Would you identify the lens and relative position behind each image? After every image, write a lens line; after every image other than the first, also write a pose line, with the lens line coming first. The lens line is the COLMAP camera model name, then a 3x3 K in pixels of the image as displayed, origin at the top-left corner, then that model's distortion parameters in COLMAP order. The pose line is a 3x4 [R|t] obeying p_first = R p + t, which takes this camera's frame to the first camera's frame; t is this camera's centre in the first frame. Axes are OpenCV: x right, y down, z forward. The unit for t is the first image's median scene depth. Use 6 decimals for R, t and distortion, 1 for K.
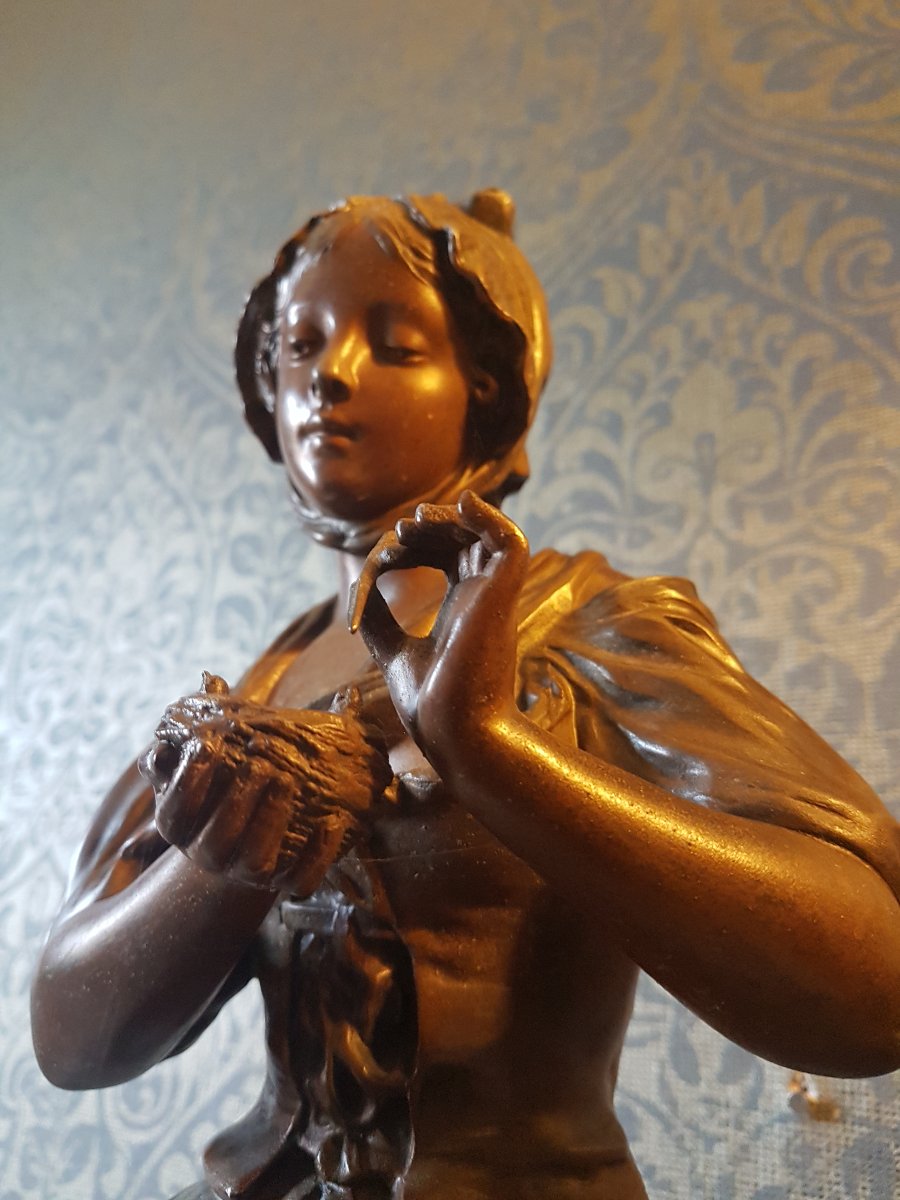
lens RADIAL K [[928.1, 0, 469.7], [0, 928.1, 641.6], [0, 0, 1]] dist [-0.053132, -0.001938]
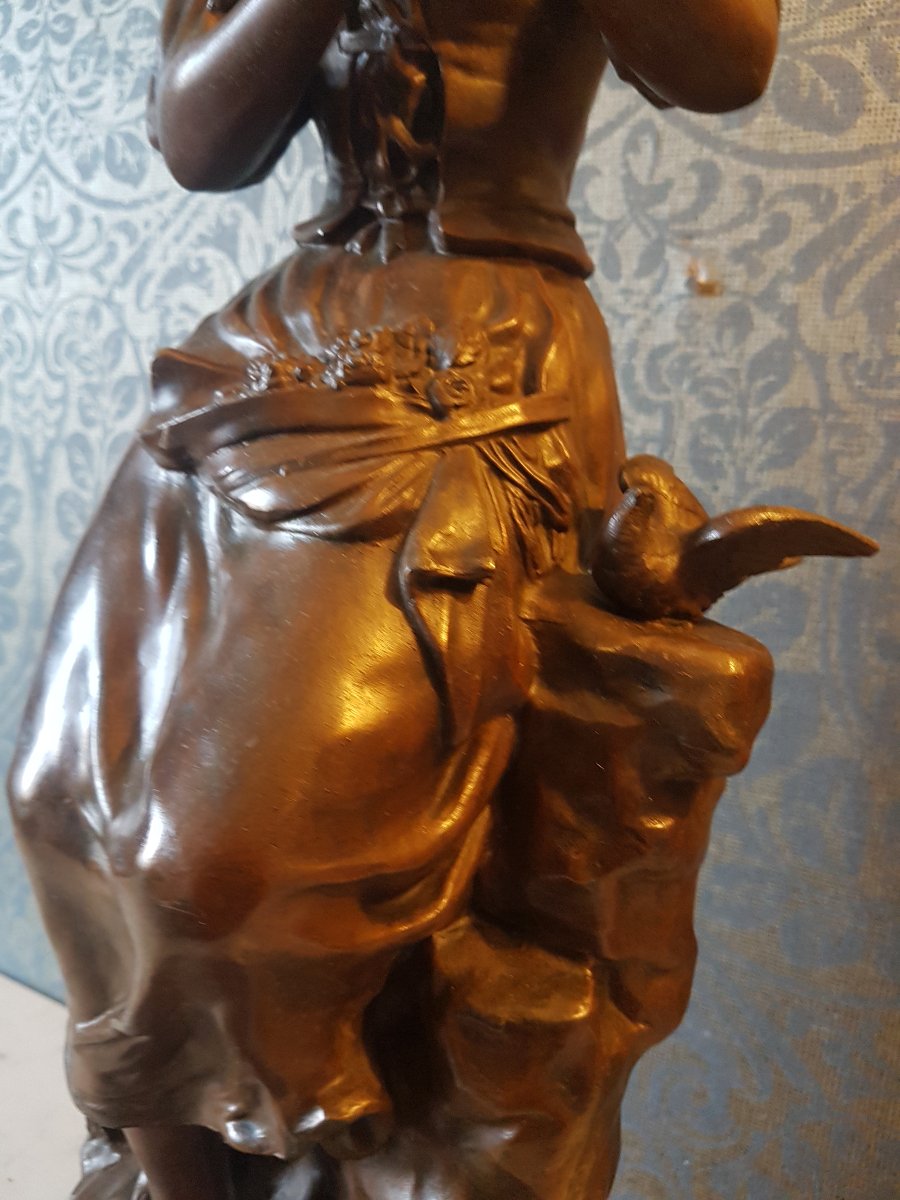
lens RADIAL K [[930.9, 0, 450.0], [0, 930.9, 600.0], [0, 0, 1]] dist [-0.020826, -0.001056]
pose [[0.998221, -0.013934, 0.057974, -0.135005], [-0.017692, 0.859306, 0.511155, 0.308811], [-0.056940, -0.511272, 0.857531, -0.636258]]
